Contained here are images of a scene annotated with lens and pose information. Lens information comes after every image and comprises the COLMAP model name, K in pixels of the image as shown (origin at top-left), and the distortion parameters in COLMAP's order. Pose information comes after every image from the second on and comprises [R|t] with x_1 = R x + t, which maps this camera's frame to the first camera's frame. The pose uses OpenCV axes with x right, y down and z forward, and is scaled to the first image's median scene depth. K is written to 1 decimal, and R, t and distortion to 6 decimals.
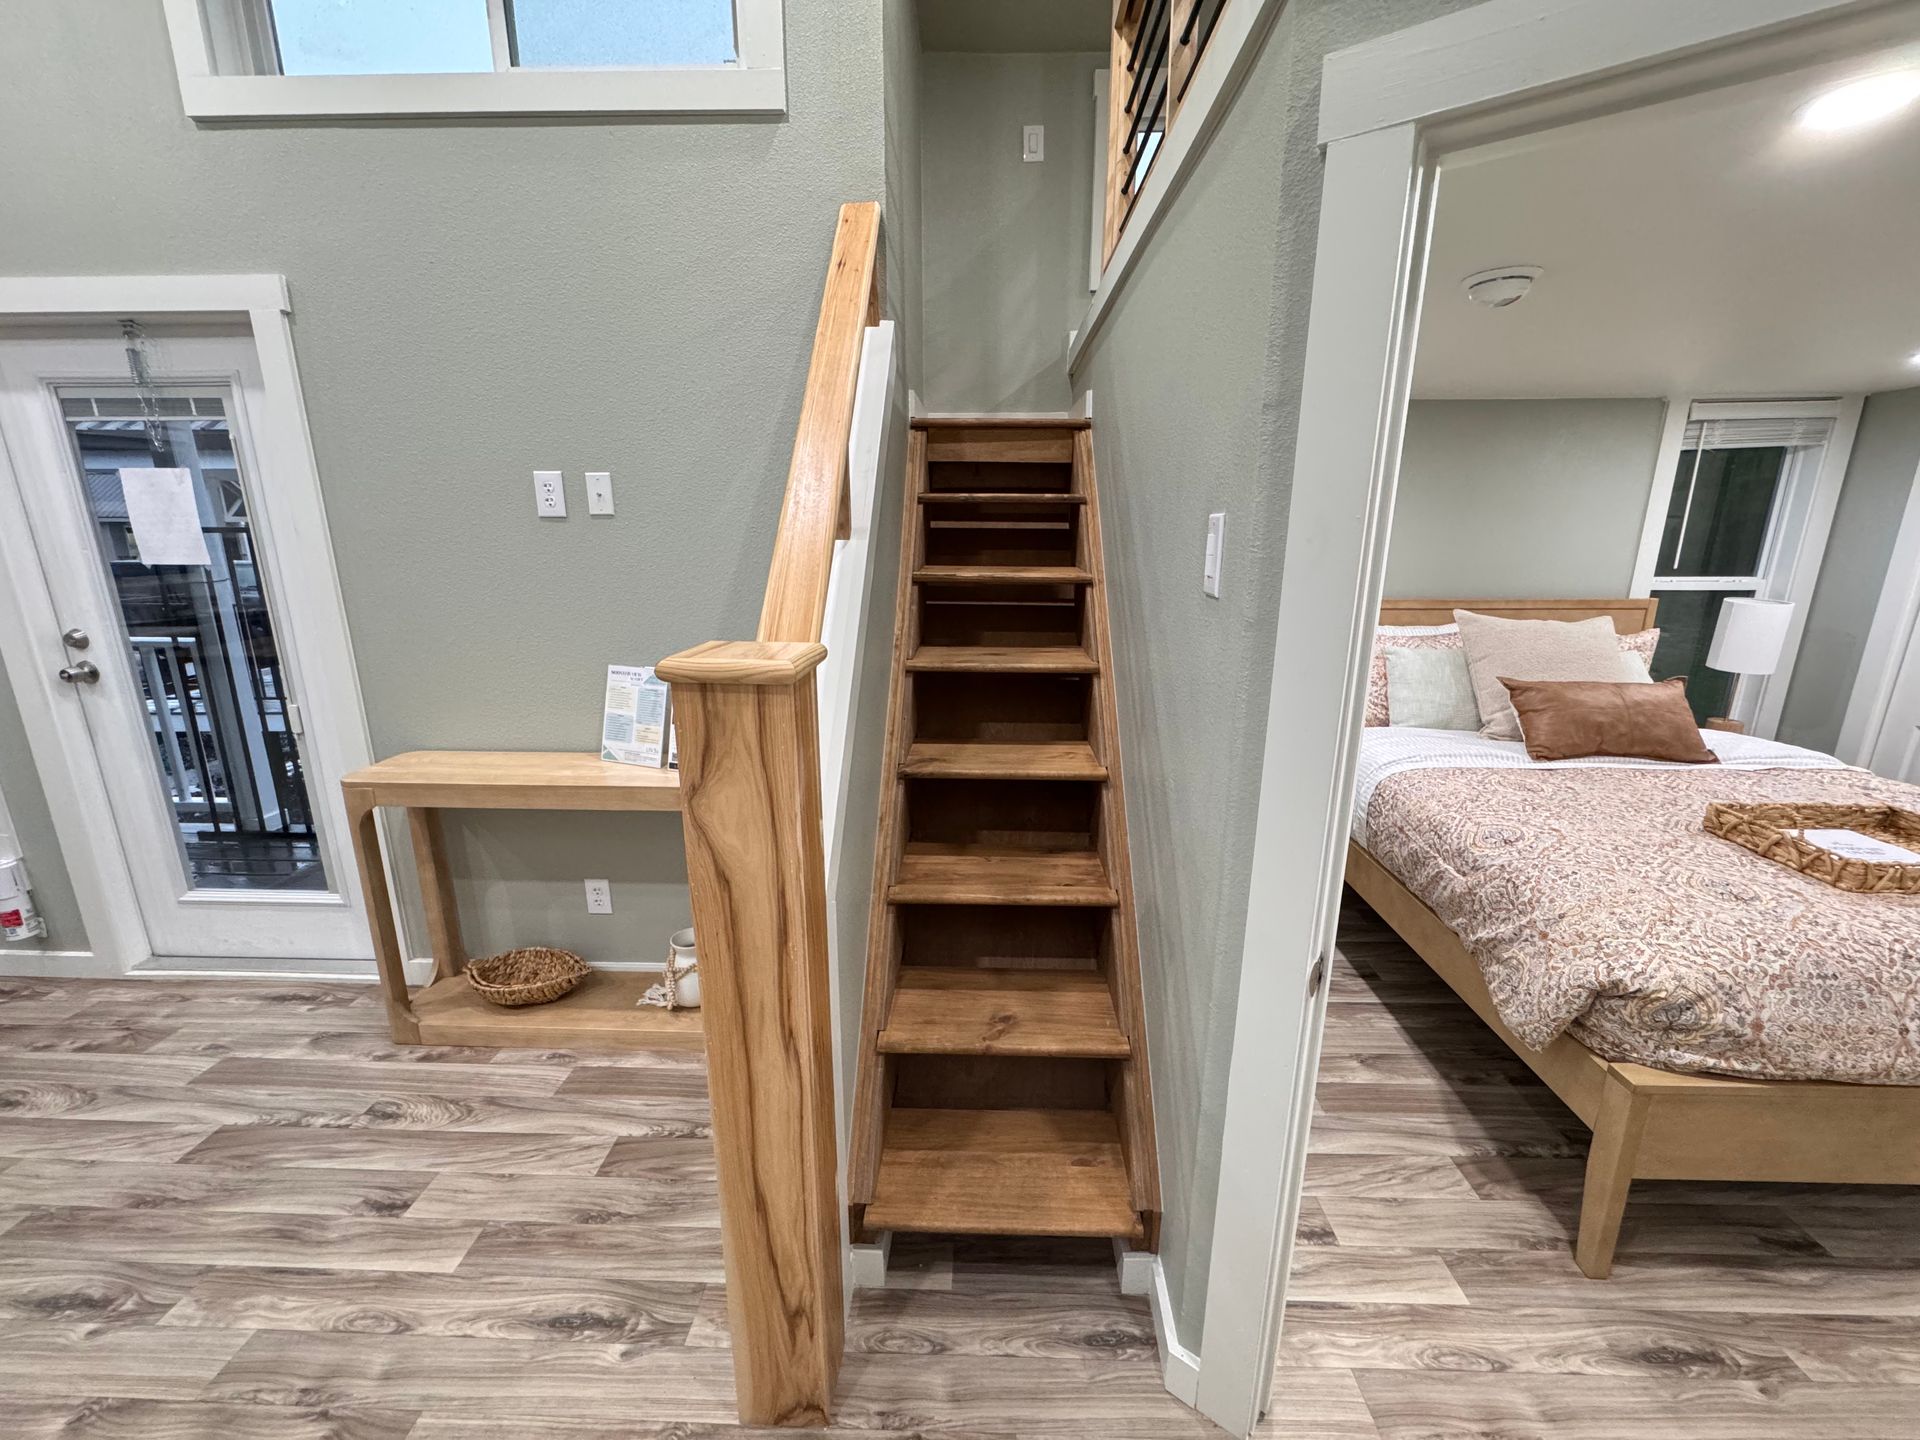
lens RADIAL K [[771.3, 0, 956.2], [0, 771.3, 718.1], [0, 0, 1]] dist [0.001139, -0.000147]
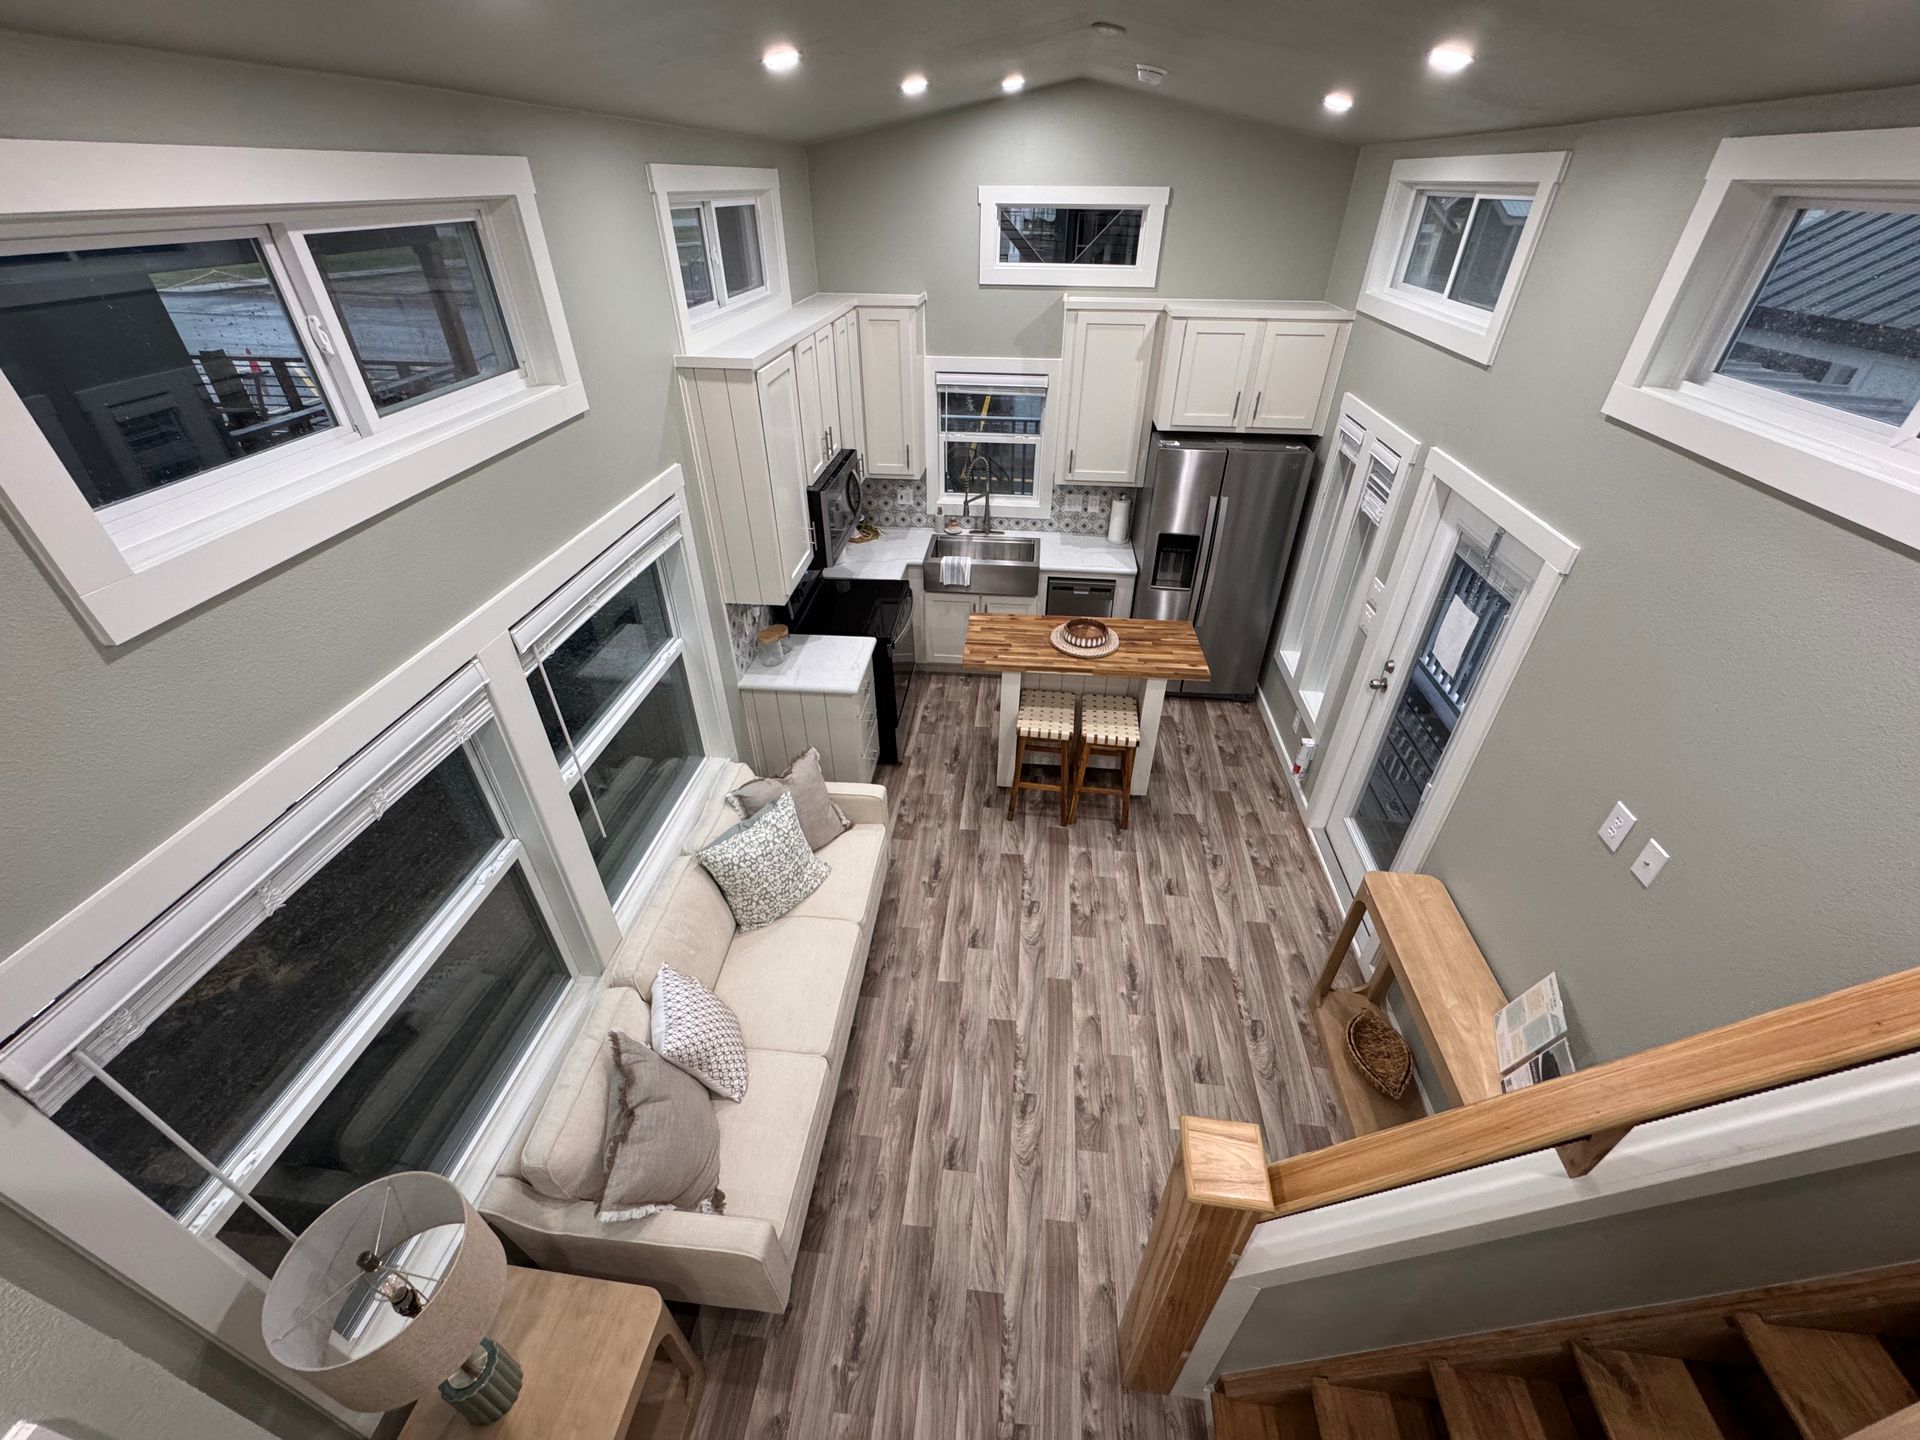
lens RADIAL K [[766.1, 0, 959.8], [0, 766.1, 720.5], [0, 0, 1]] dist [-0.003636, -0.000062]
pose [[-0.063001, 0.574529, -0.816056, 0.253446], [-0.247202, 0.783216, 0.570494, -0.745879], [0.966914, 0.237673, 0.092682, 0.052926]]
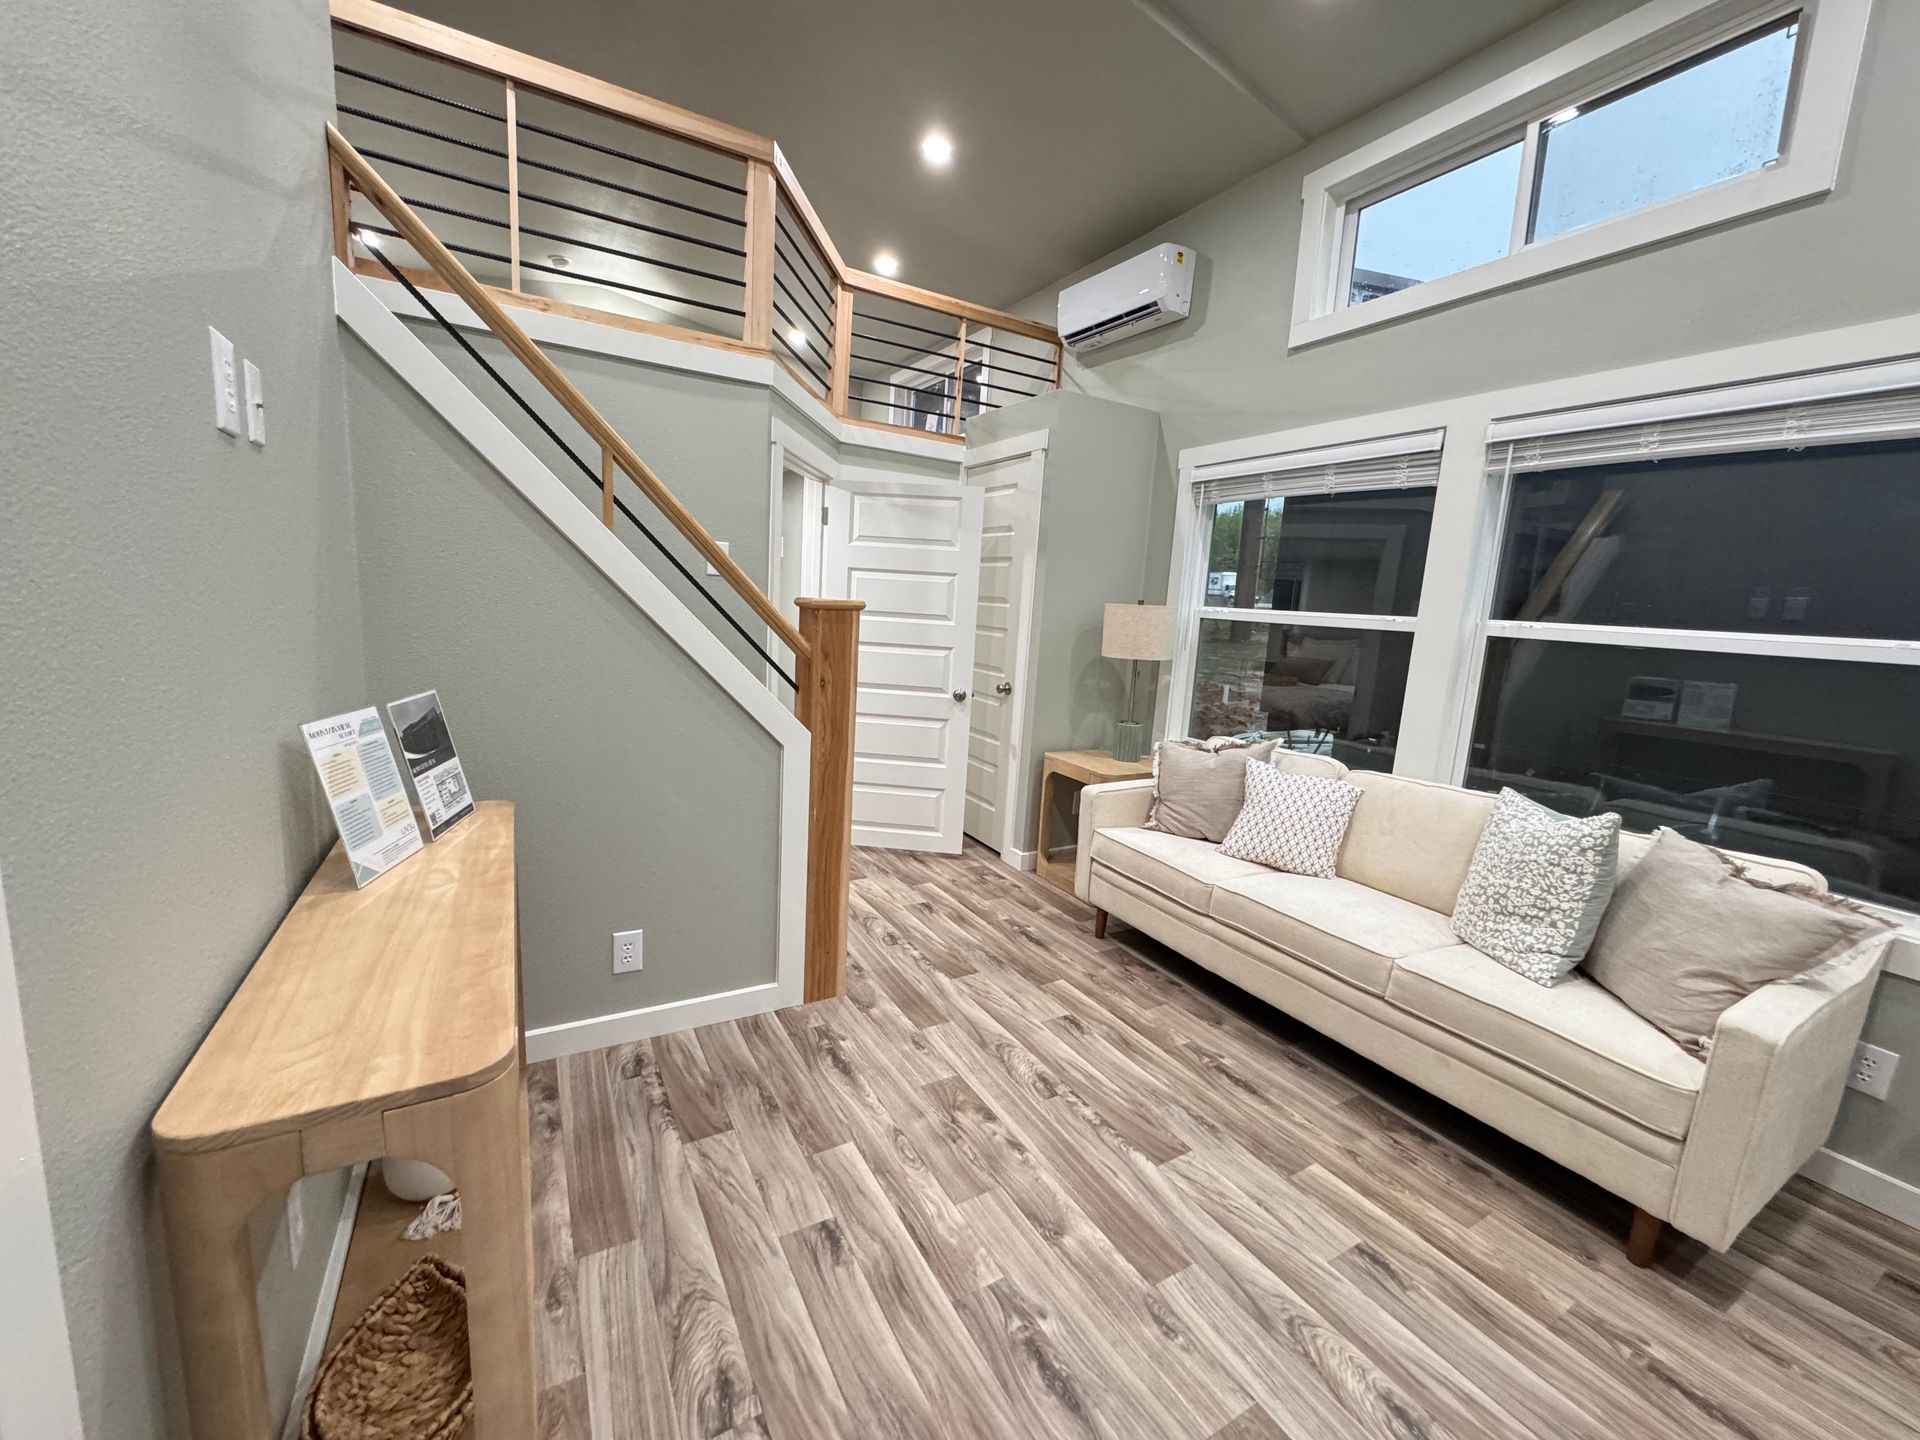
lens RADIAL K [[764.8, 0, 959.6], [0, 764.8, 718.7], [0, 0, 1]] dist [-0.001477, 0.000030]
pose [[-0.530955, -0.158480, 0.832449, -1.175507], [0.154002, 0.947952, 0.278695, -0.156520], [-0.833289, 0.276173, -0.478913, 0.900087]]
